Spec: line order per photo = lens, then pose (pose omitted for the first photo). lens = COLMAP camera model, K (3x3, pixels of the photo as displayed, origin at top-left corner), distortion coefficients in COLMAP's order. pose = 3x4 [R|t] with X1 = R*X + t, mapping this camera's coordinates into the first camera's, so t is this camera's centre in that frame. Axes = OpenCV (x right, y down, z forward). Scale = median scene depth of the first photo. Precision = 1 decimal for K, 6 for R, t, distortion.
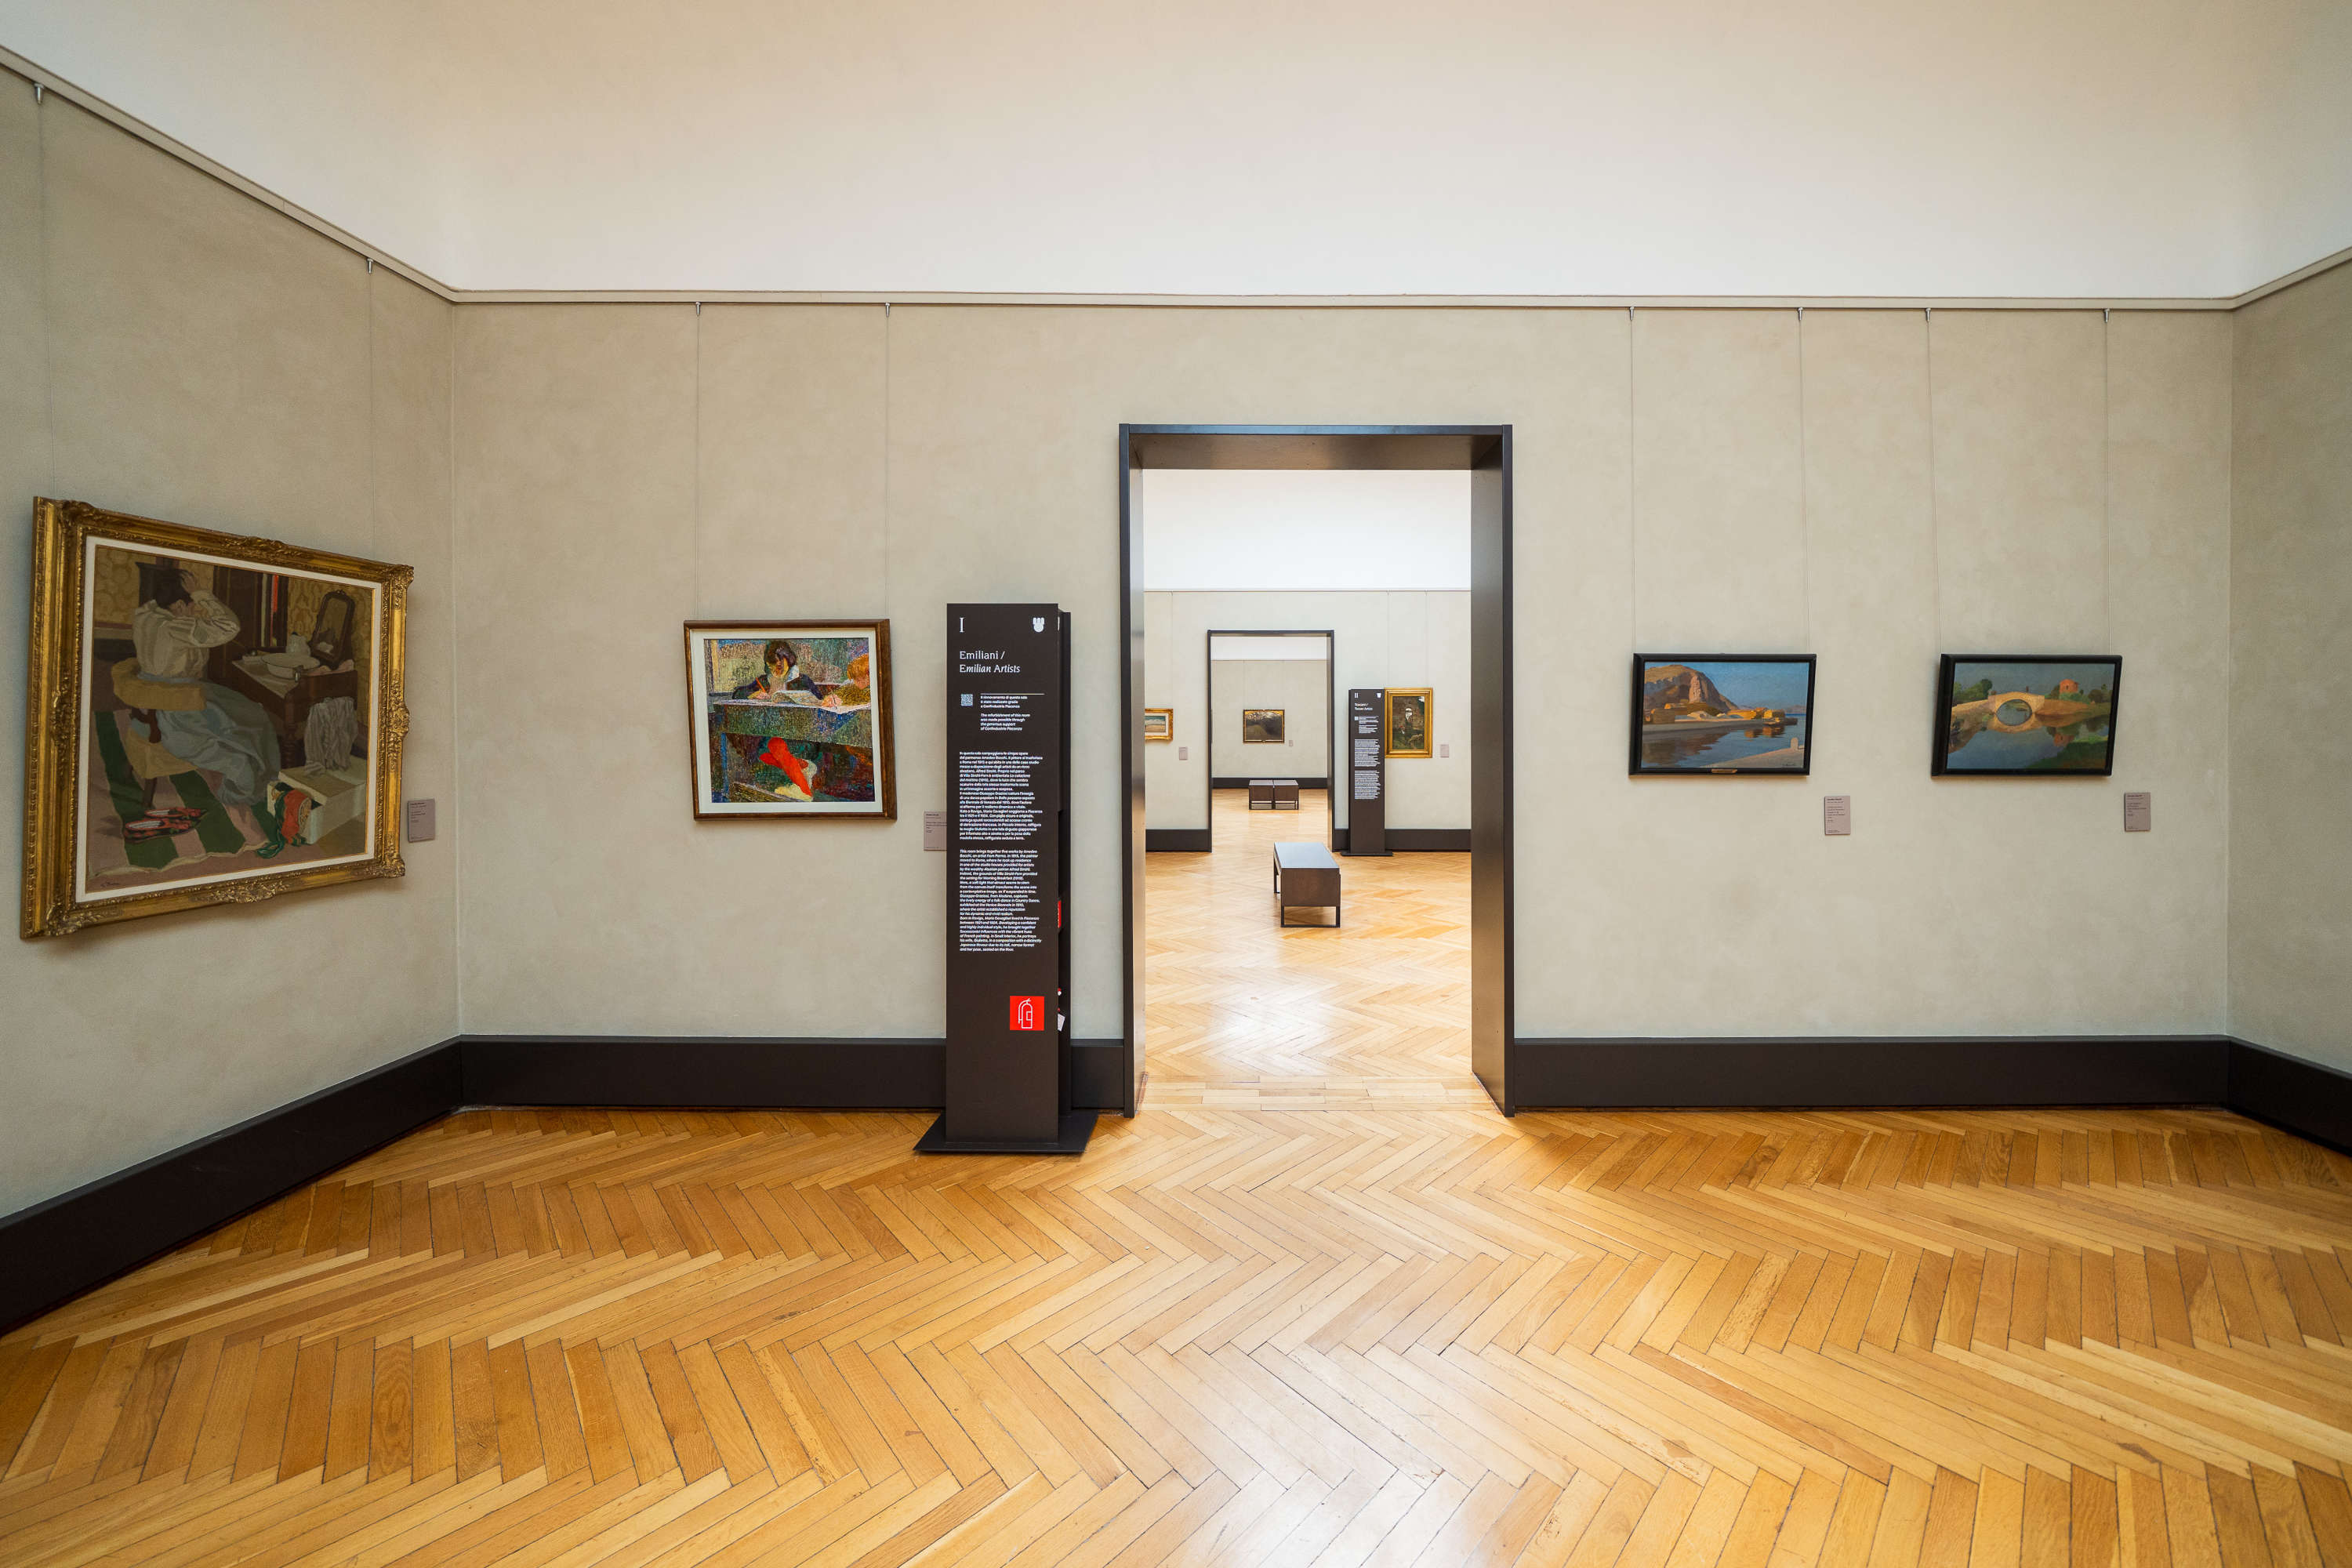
lens RADIAL K [[844.3, 0, 1176.2], [0, 844.3, 739.0], [0, 0, 1]] dist [-0.001243, -0.000127]
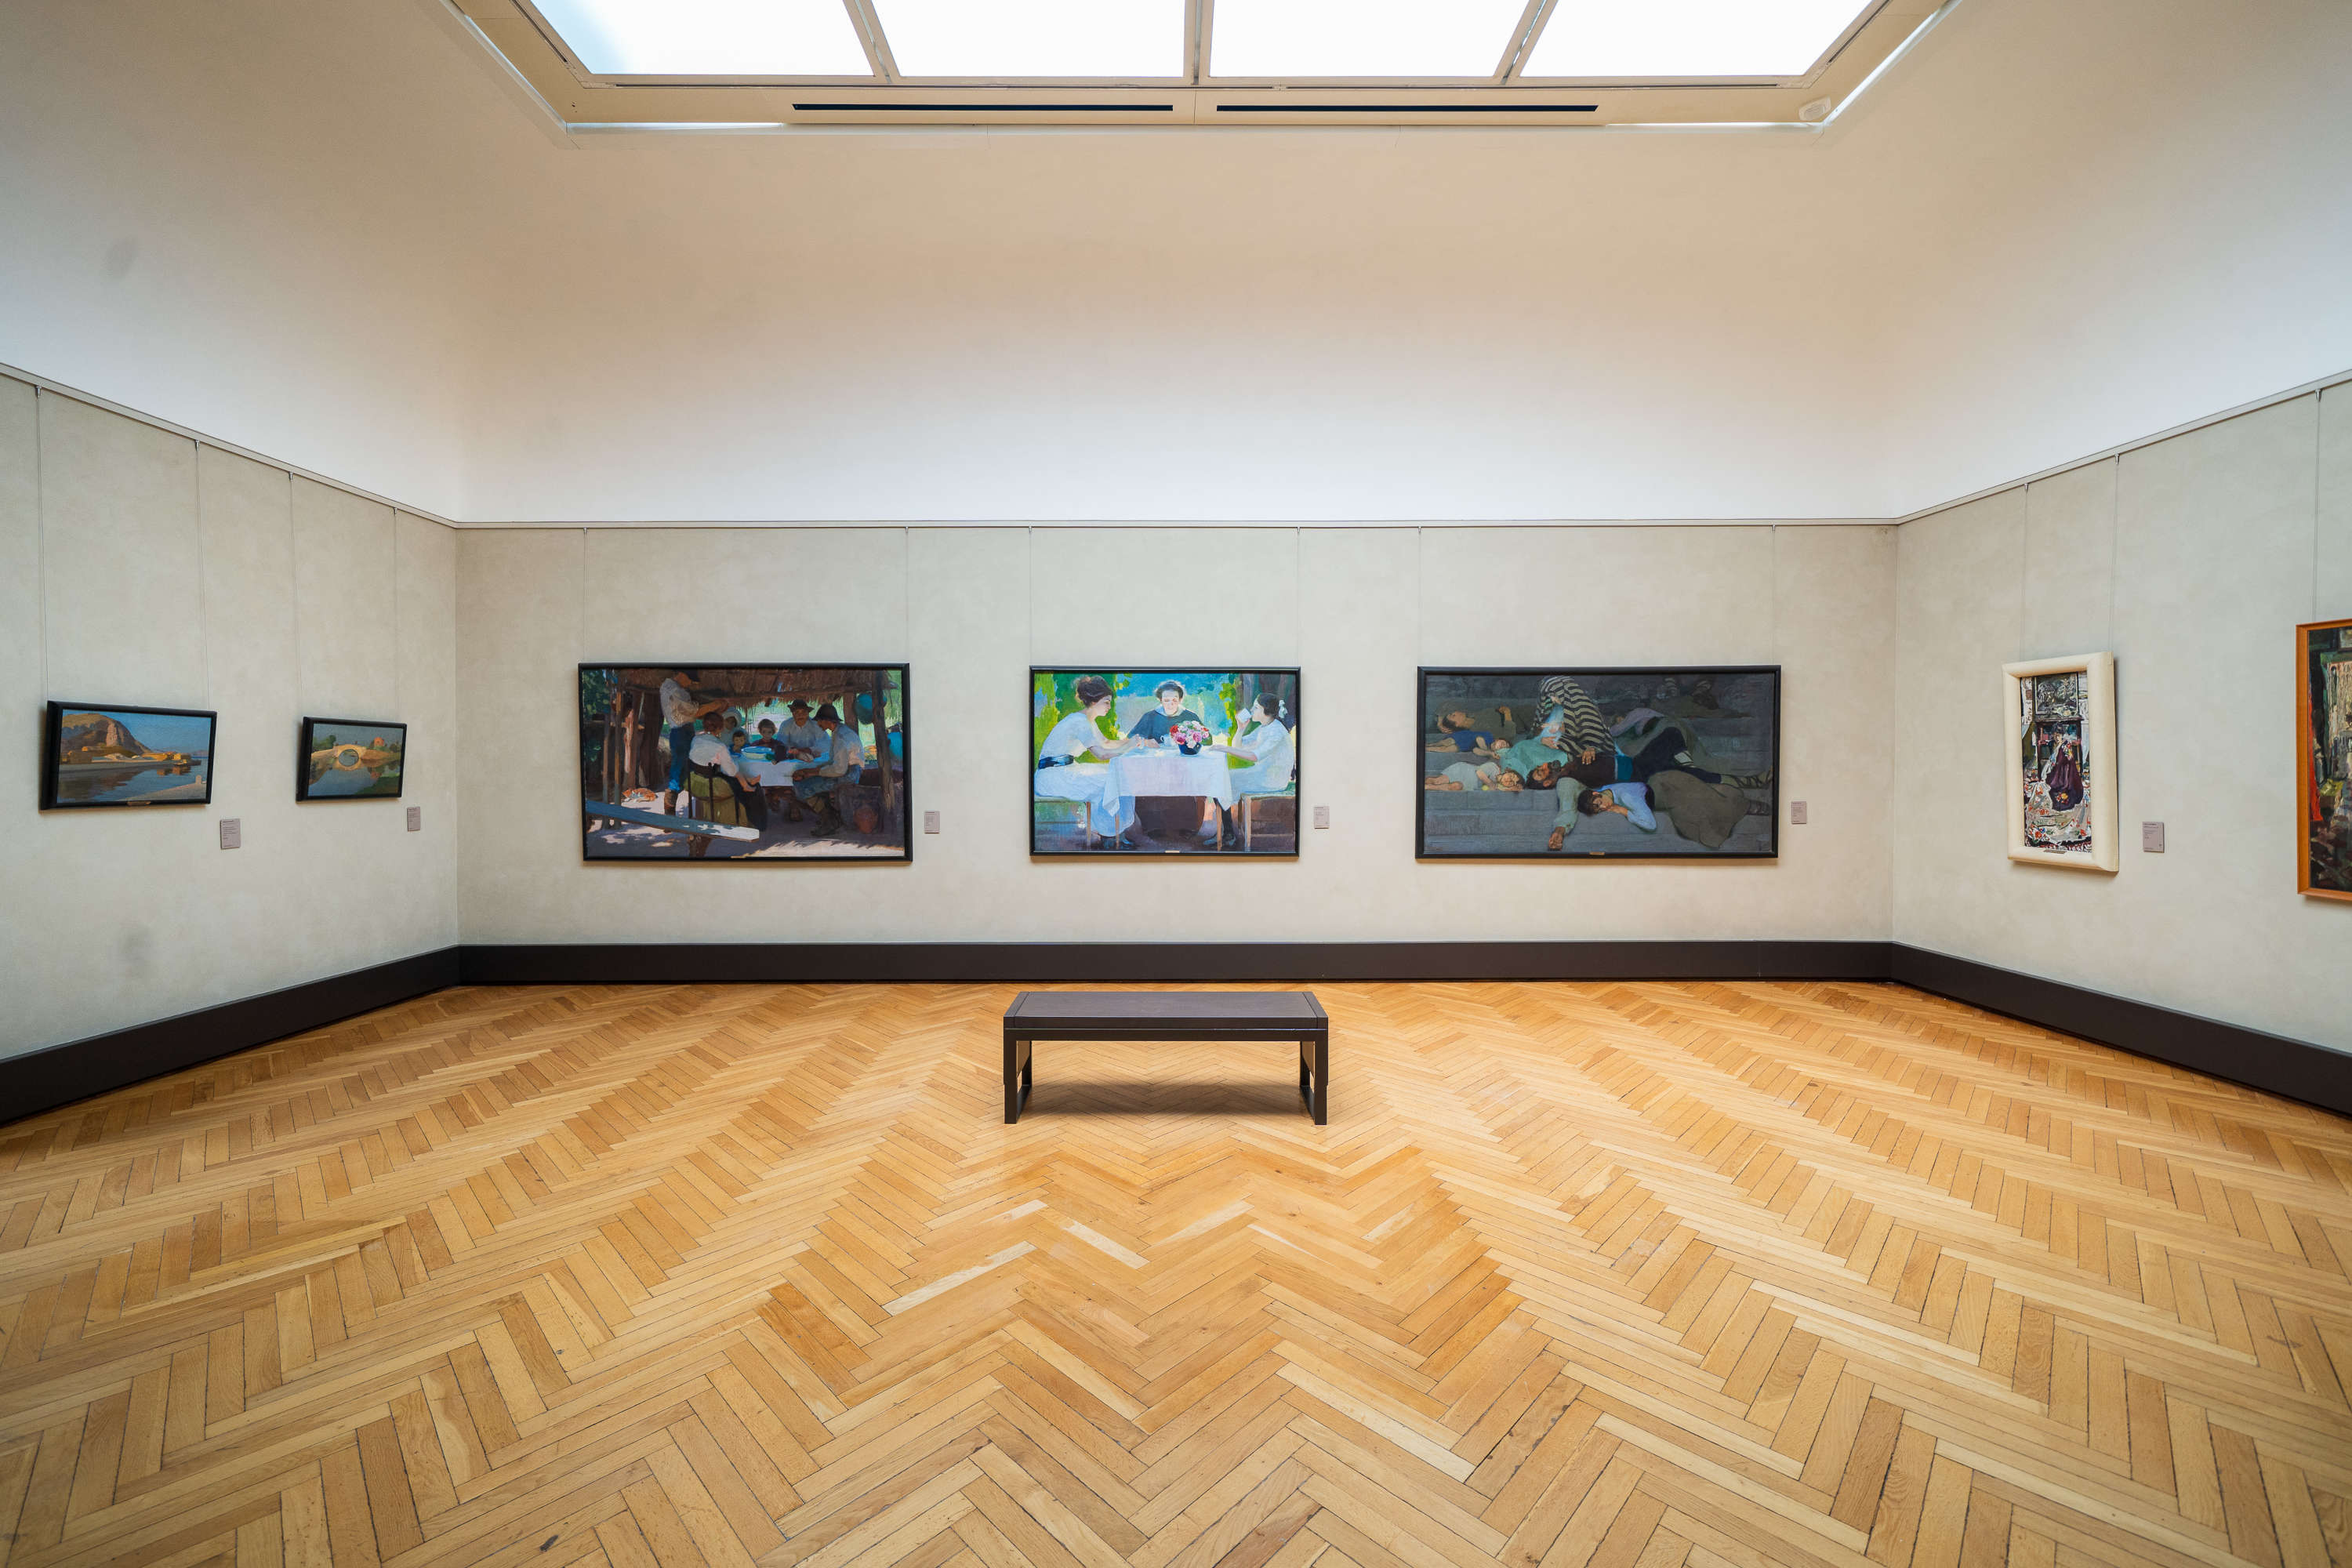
lens RADIAL K [[855.0, 0, 1180.4], [0, 855.0, 767.6], [0, 0, 1]] dist [0.000571, 0.000049]
pose [[-0.071108, 0.001247, 0.997468, -0.676816], [0.012528, 0.999921, -0.000357, 0.006074], [-0.997390, 0.012471, -0.071118, -0.401210]]
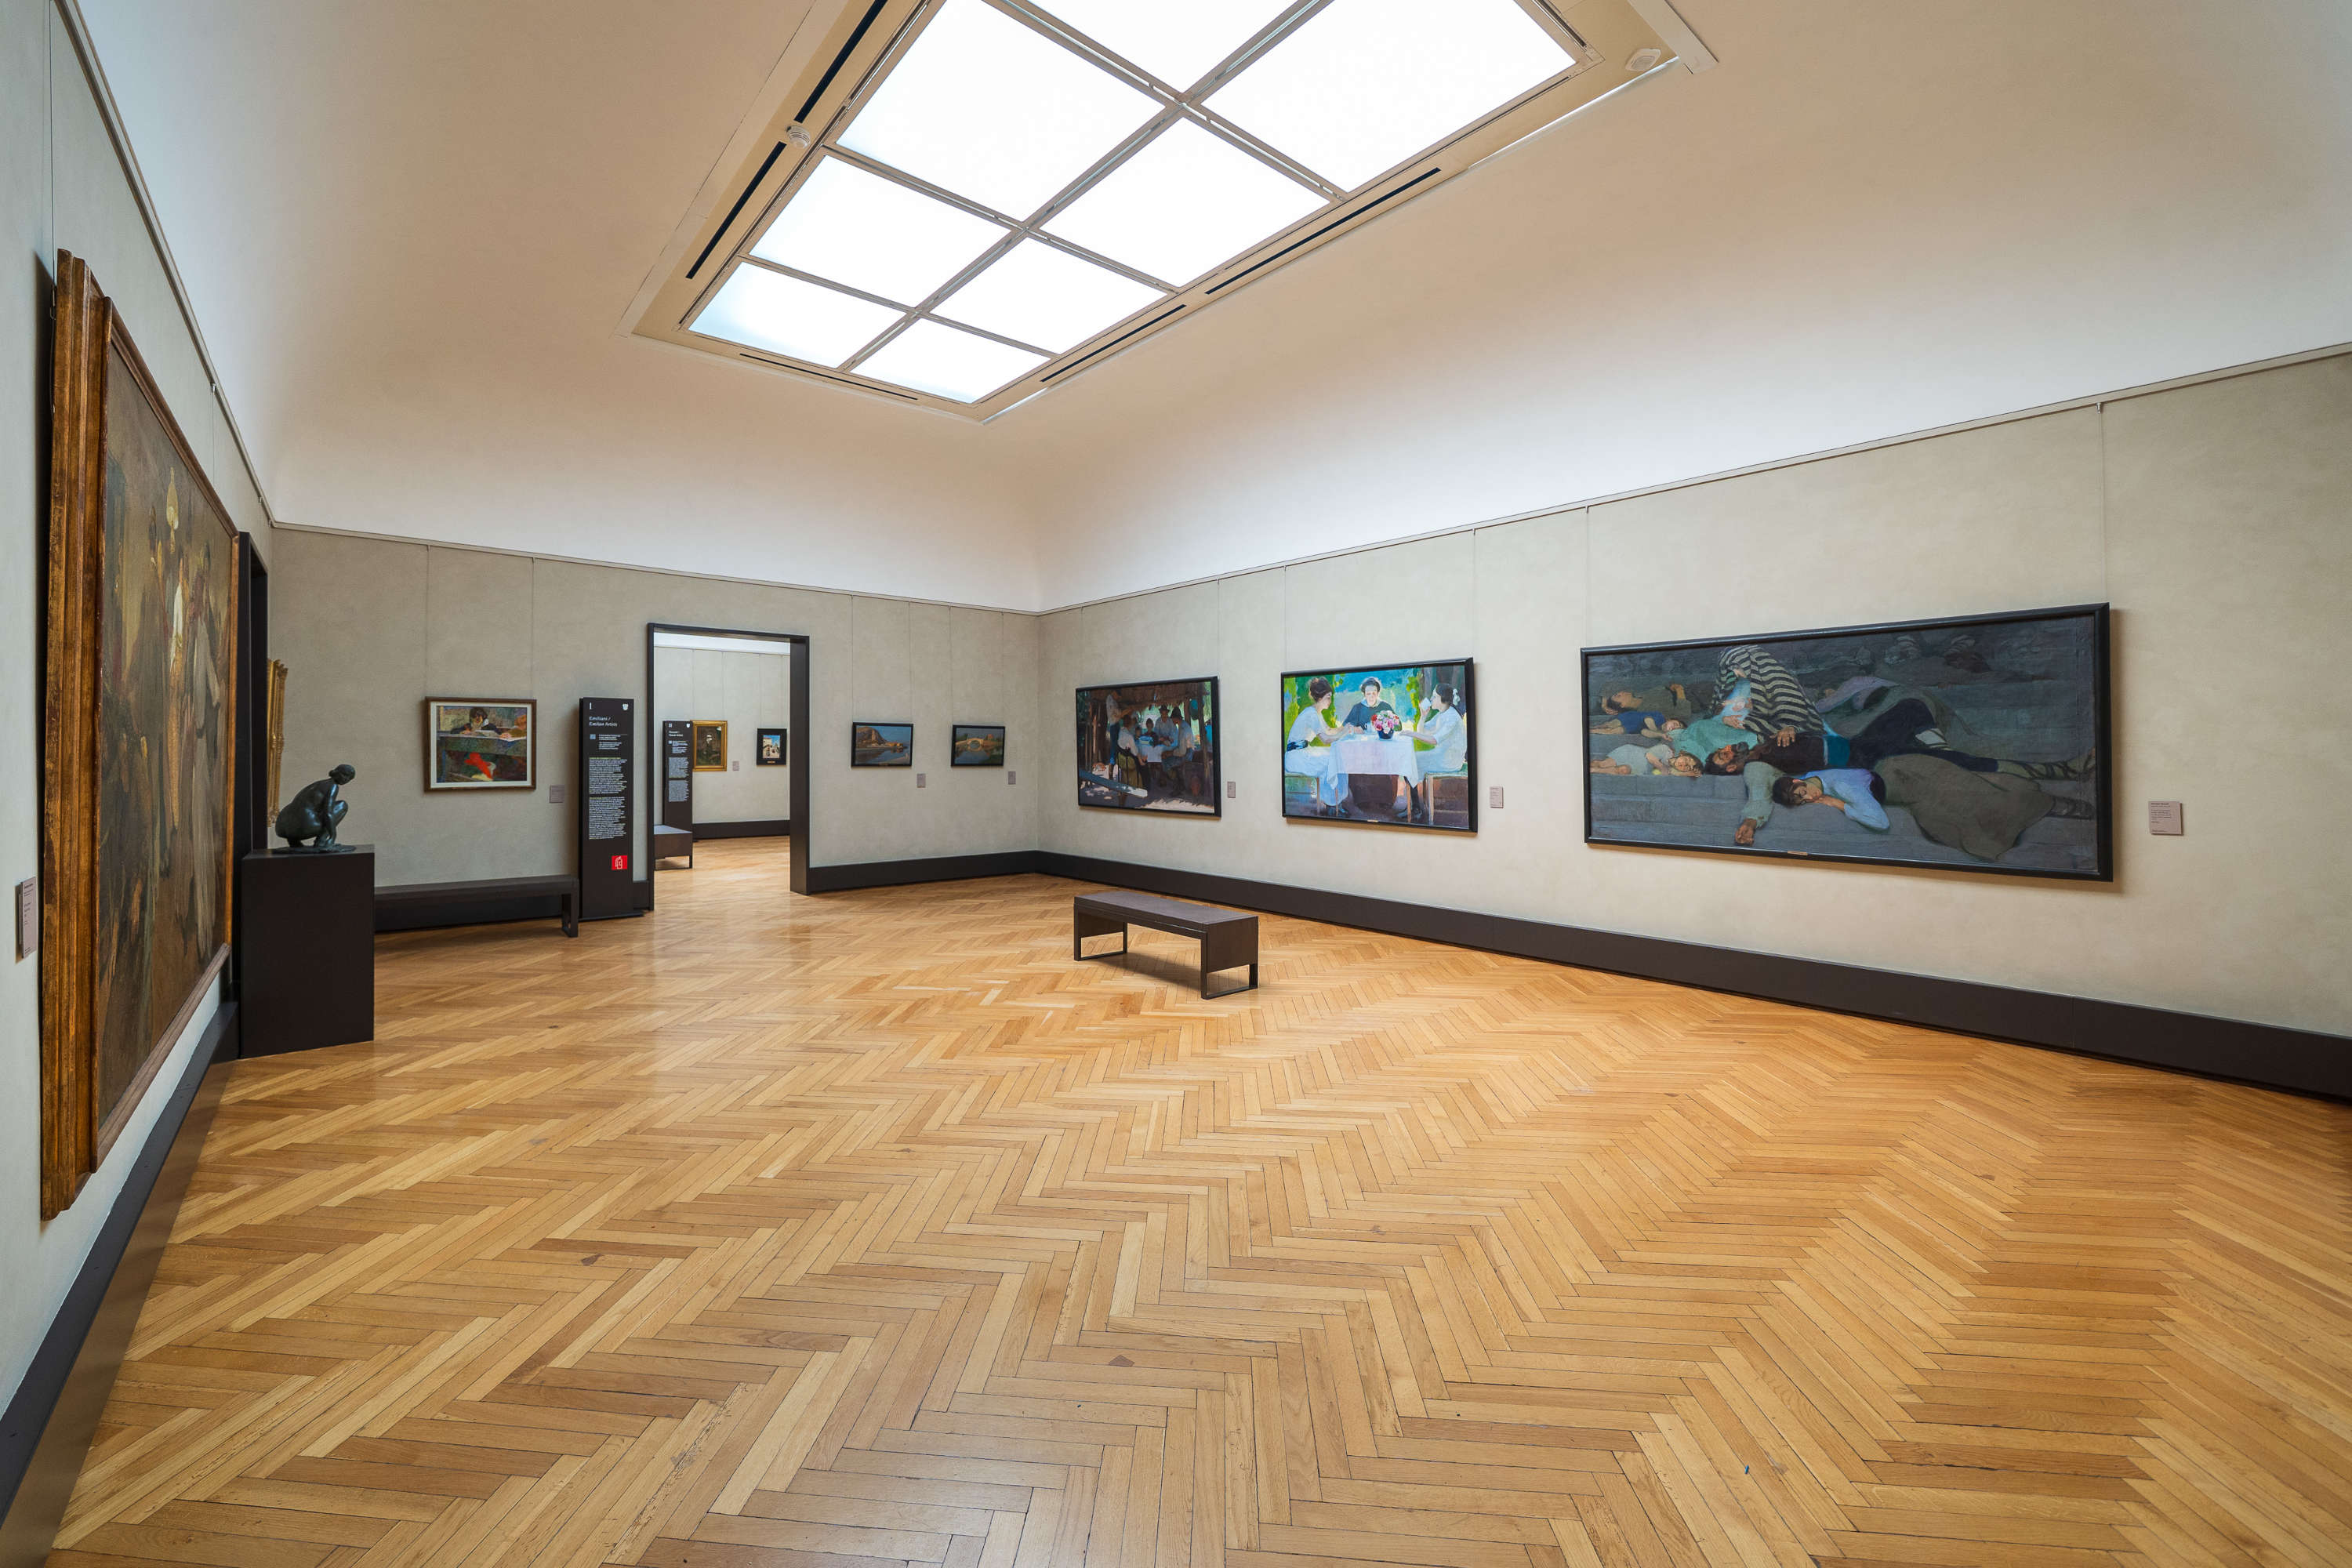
lens RADIAL K [[844.3, 0, 1176.2], [0, 844.3, 739.0], [0, 0, 1]] dist [-0.001243, -0.000127]
pose [[0.667463, 0.013464, 0.744521, -0.786868], [0.006354, 0.999697, -0.023775, 0.024796], [-0.744616, 0.020600, 0.667175, -1.588508]]
